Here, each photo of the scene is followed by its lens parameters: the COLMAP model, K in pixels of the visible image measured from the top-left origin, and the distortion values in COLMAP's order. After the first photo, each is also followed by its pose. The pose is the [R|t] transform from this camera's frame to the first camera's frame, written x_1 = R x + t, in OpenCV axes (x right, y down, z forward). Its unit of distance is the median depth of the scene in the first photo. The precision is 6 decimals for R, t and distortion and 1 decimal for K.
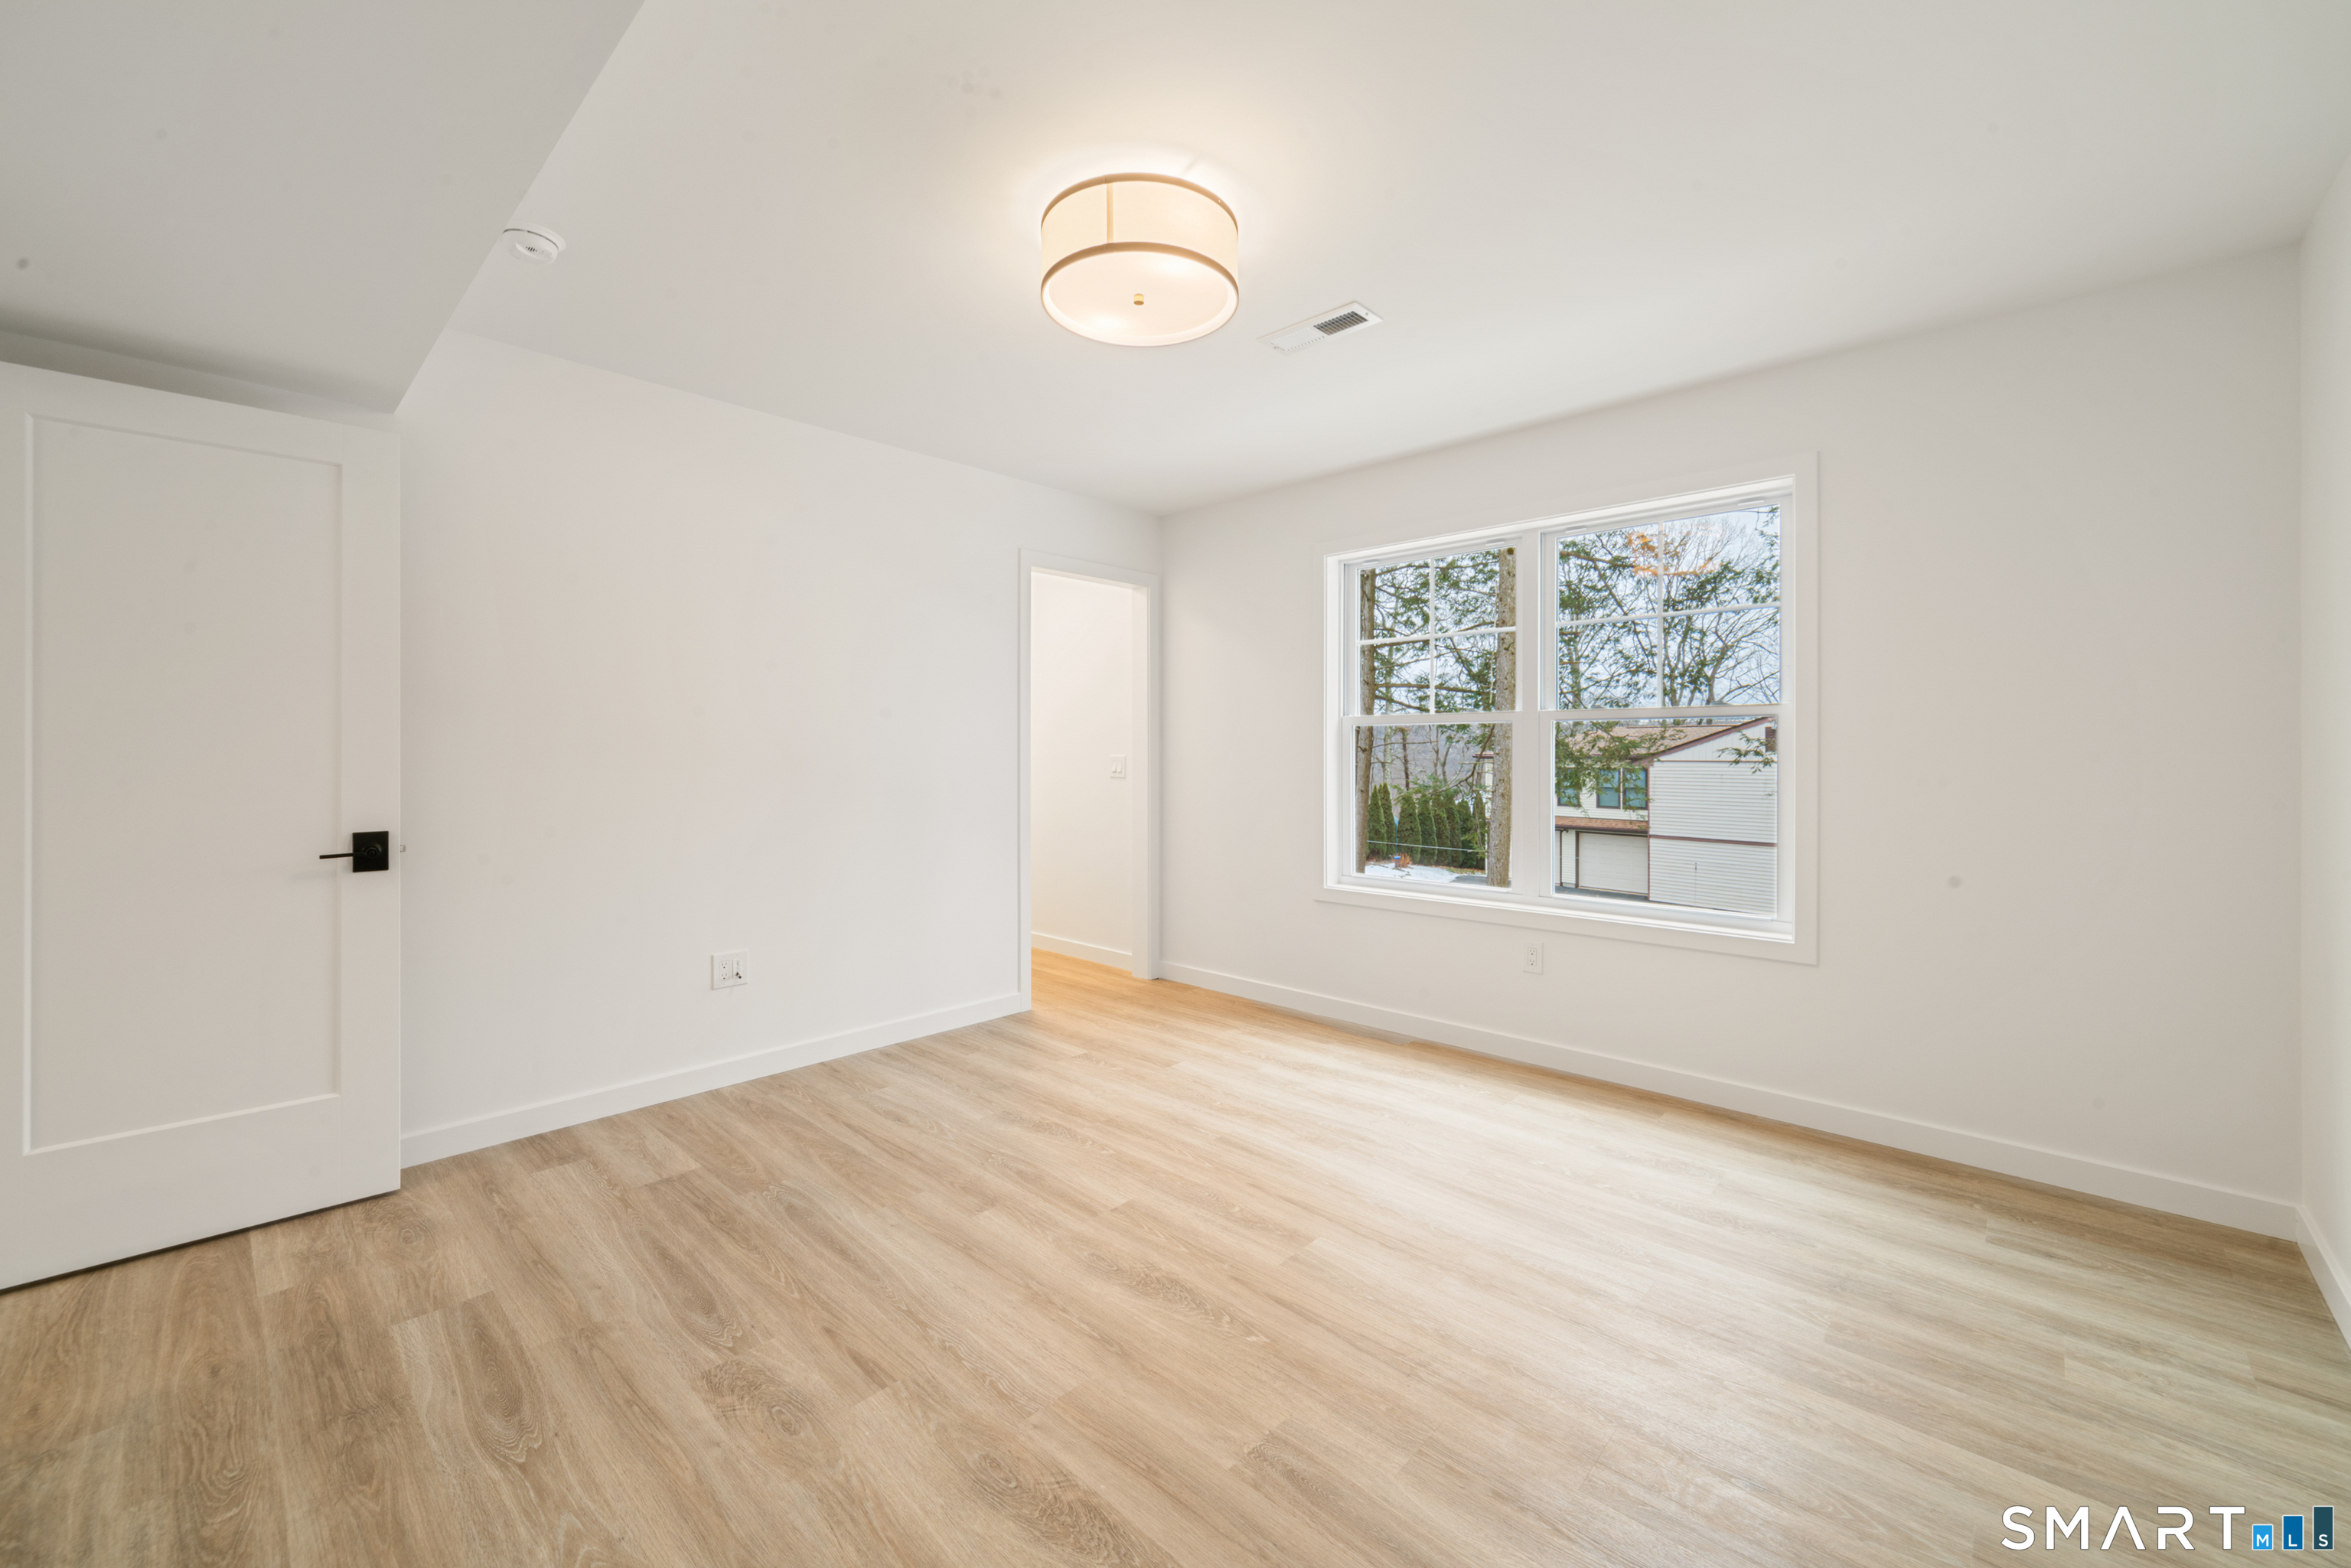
lens RADIAL K [[920.5, 0, 1176.0], [0, 920.5, 764.0], [0, 0, 1]] dist [-0.003925, -0.000687]
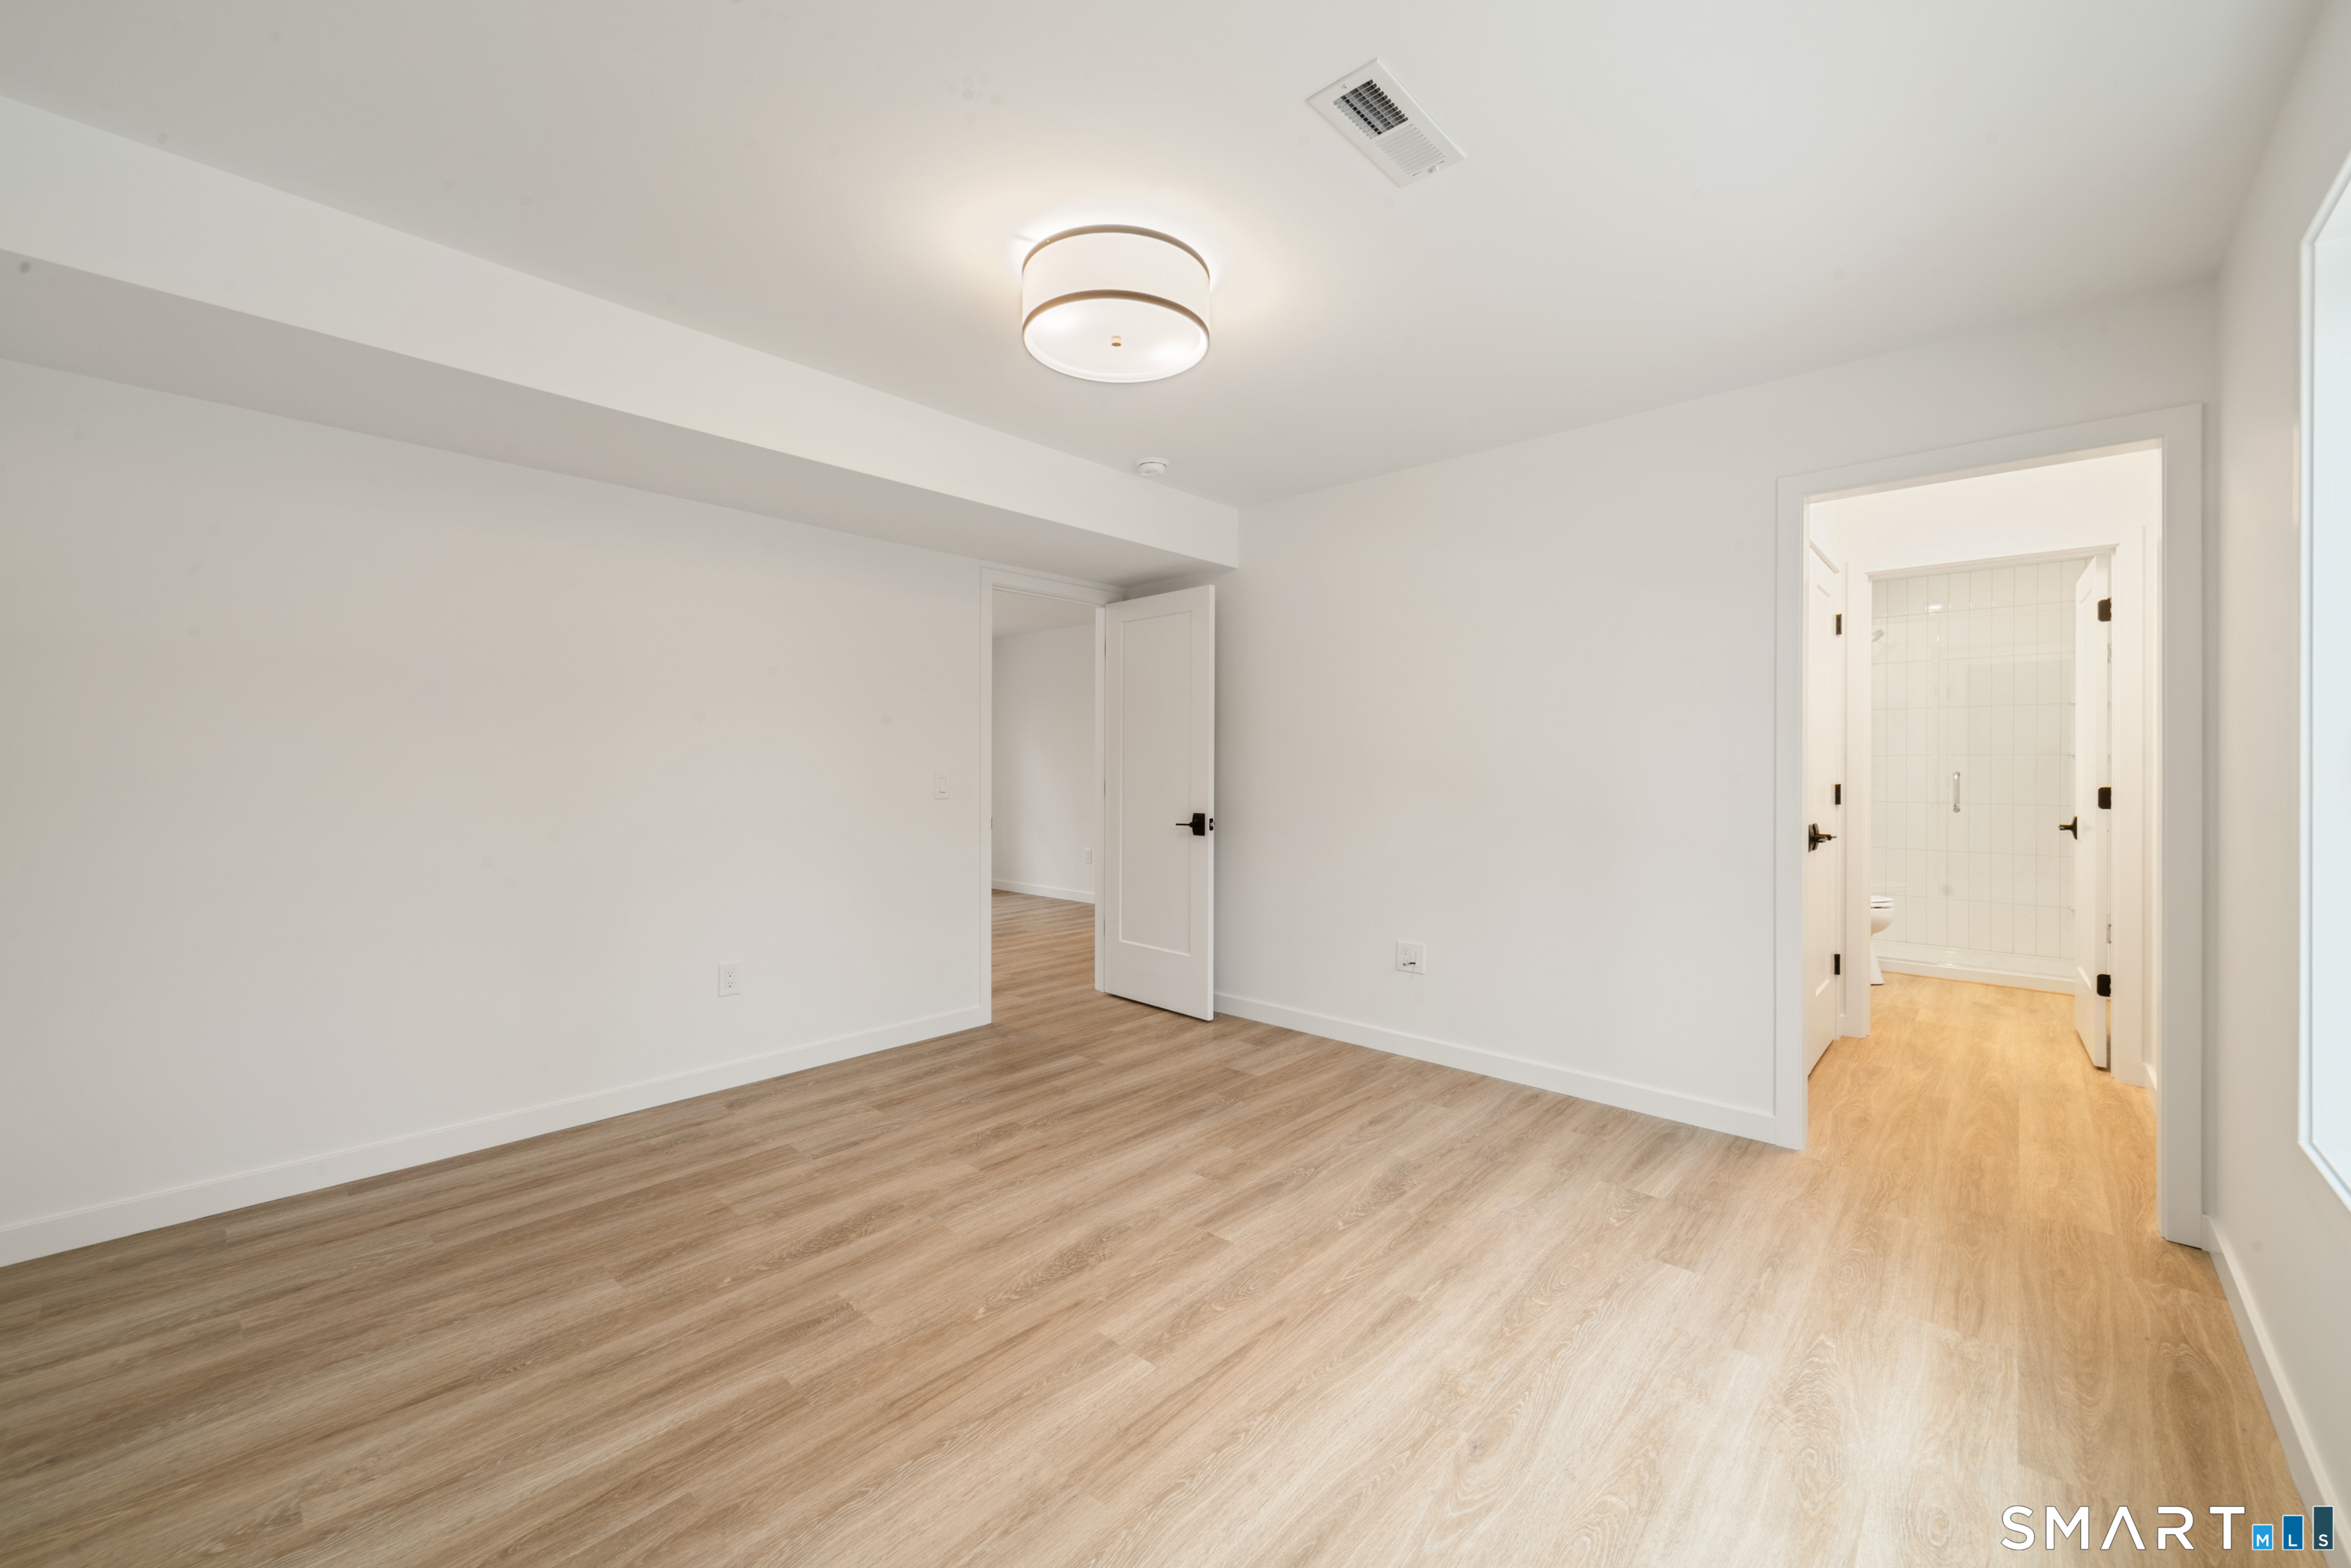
lens RADIAL K [[920.5, 0, 1185.7], [0, 920.5, 770.5], [0, 0, 1]] dist [-0.003925, -0.000687]
pose [[0.010320, 0.002144, -0.999944, 0.817525], [-0.016796, 0.999857, 0.001971, -0.011216], [0.999806, 0.016774, 0.010355, 0.855125]]
